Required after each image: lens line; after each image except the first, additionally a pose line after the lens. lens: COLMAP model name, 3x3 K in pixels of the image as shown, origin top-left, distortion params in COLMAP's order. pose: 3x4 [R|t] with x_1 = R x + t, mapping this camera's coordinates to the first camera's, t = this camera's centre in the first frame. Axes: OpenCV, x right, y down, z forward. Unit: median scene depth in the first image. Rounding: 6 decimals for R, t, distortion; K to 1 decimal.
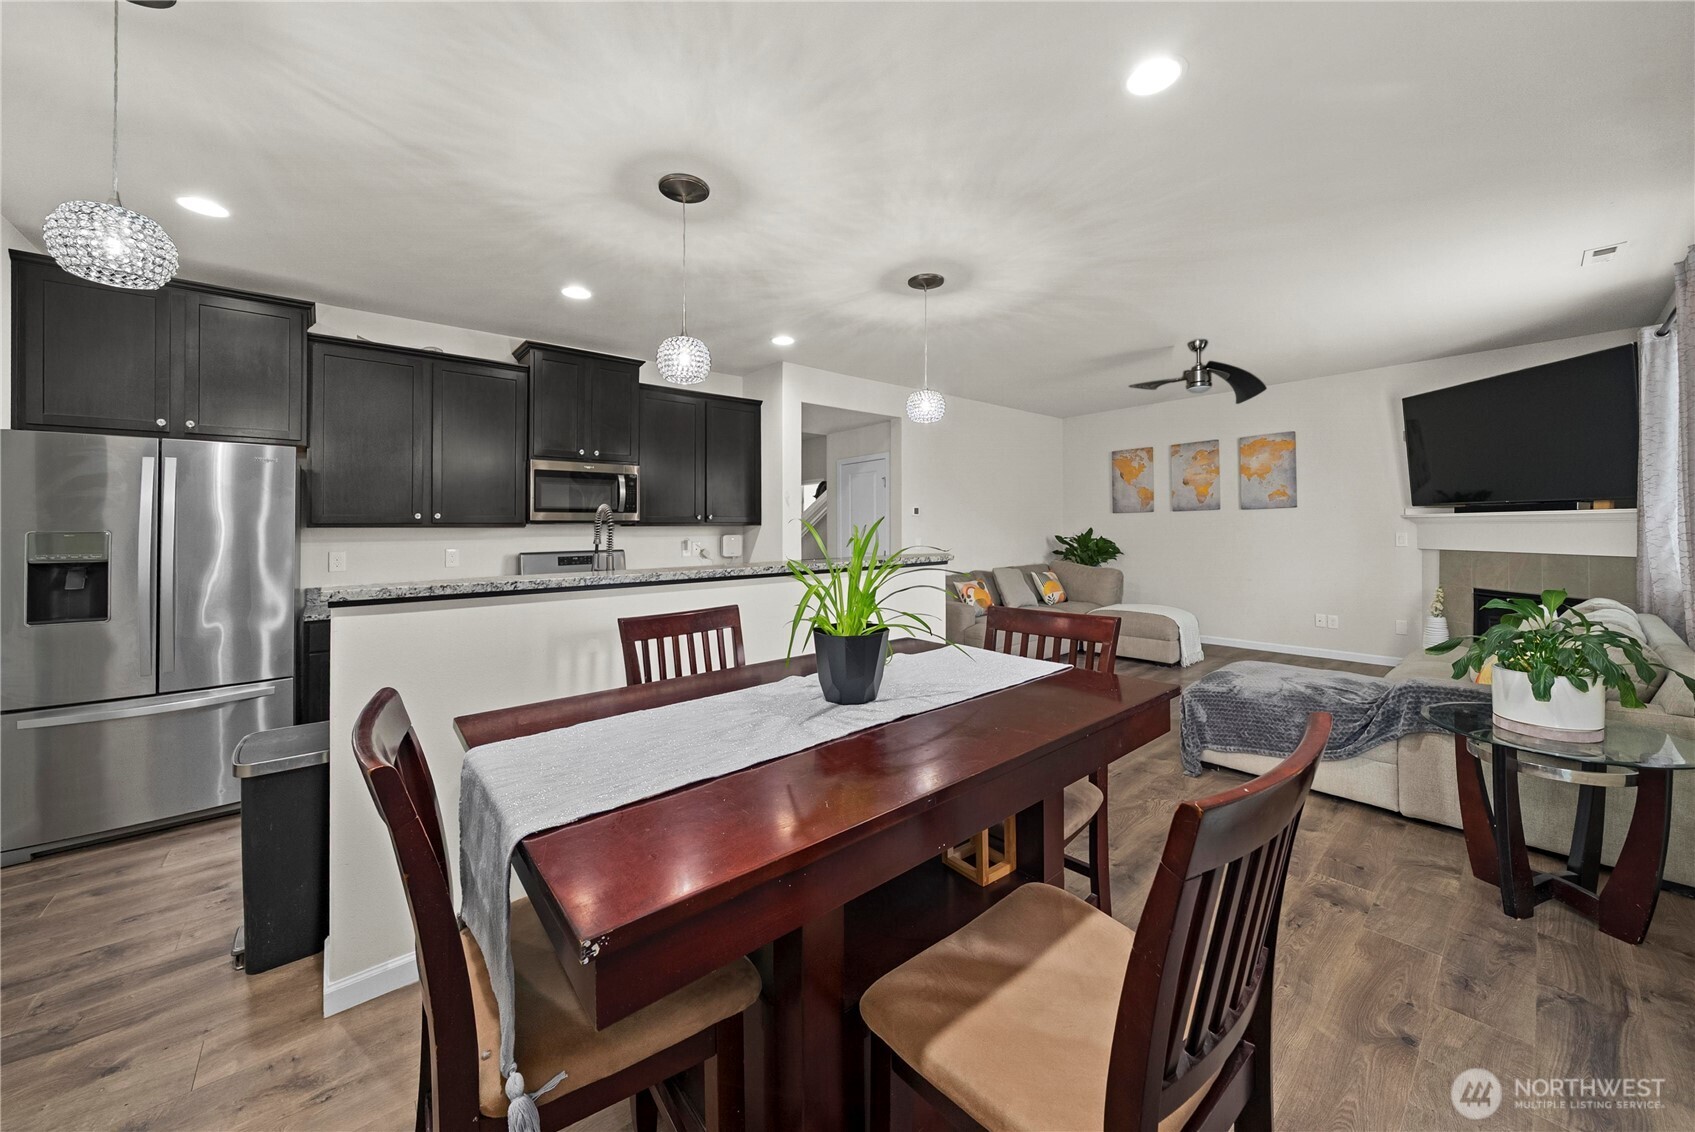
lens RADIAL K [[606.5, 0, 852.6], [0, 606.5, 539.3], [0, 0, 1]] dist [-0.000927, -0.000082]
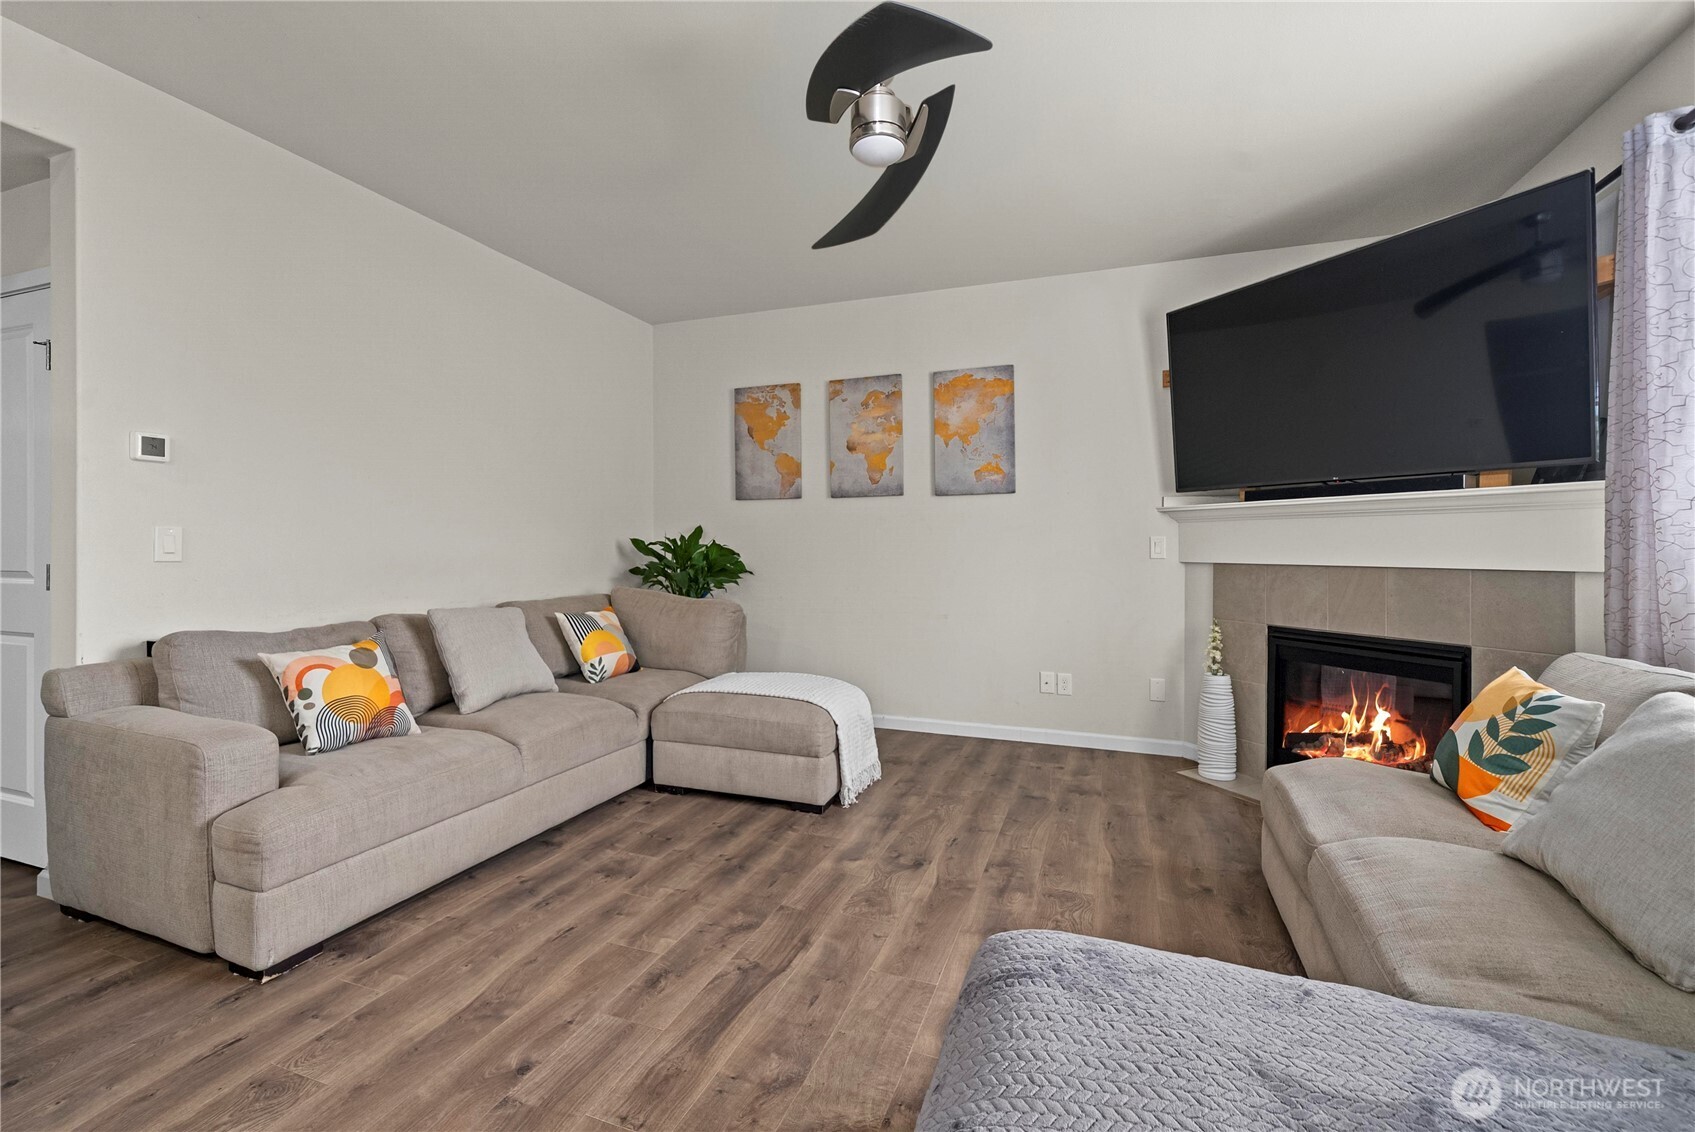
lens RADIAL K [[713.0, 0, 850.2], [0, 713.0, 549.8], [0, 0, 1]] dist [-0.001204, -0.000243]
pose [[0.875761, 0.013428, 0.482558, 0.254373], [-0.005949, 0.999837, -0.017027, 0.015845], [-0.482708, 0.012041, 0.875699, 0.465618]]
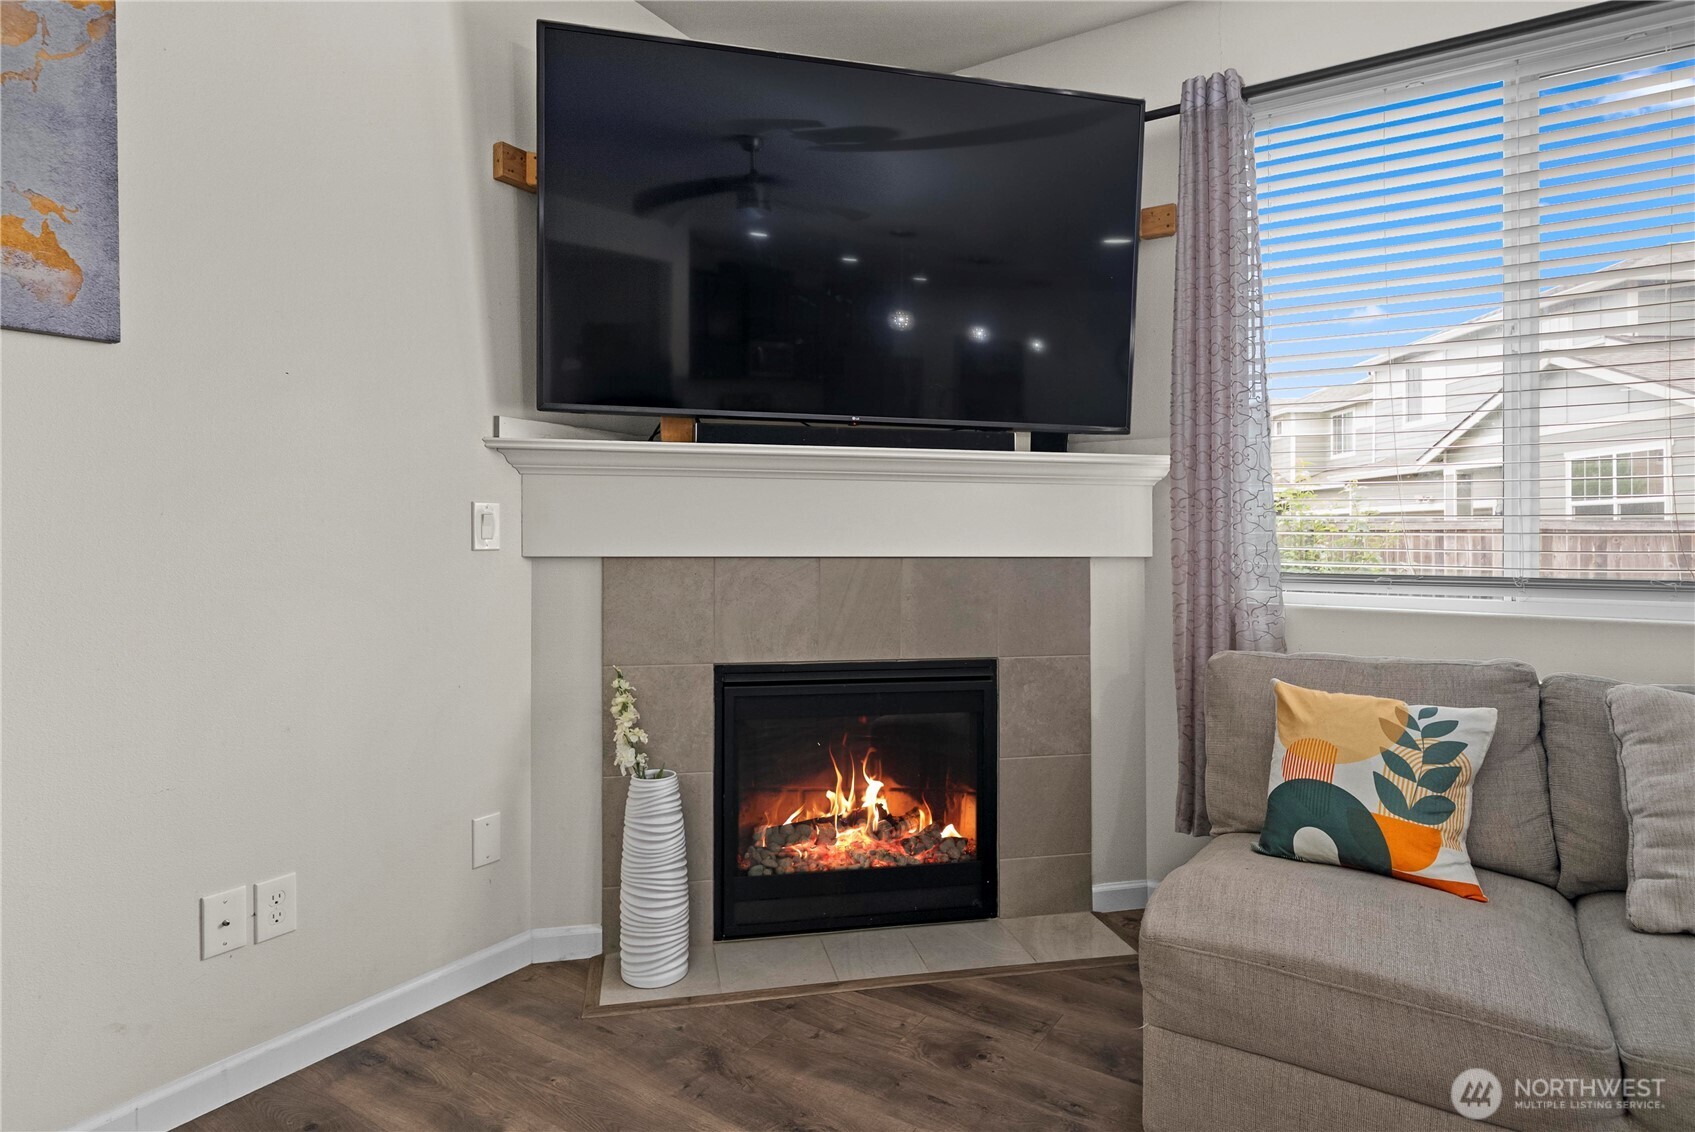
lens RADIAL K [[922.7, 0, 845.1], [0, 922.7, 534.4], [0, 0, 1]] dist [0.000445, -0.000069]
pose [[-0.277272, 0.010403, 0.960735, 0.406613], [0.014701, 0.999870, -0.006584, 0.009250], [-0.960679, 0.012298, -0.277389, 0.865396]]
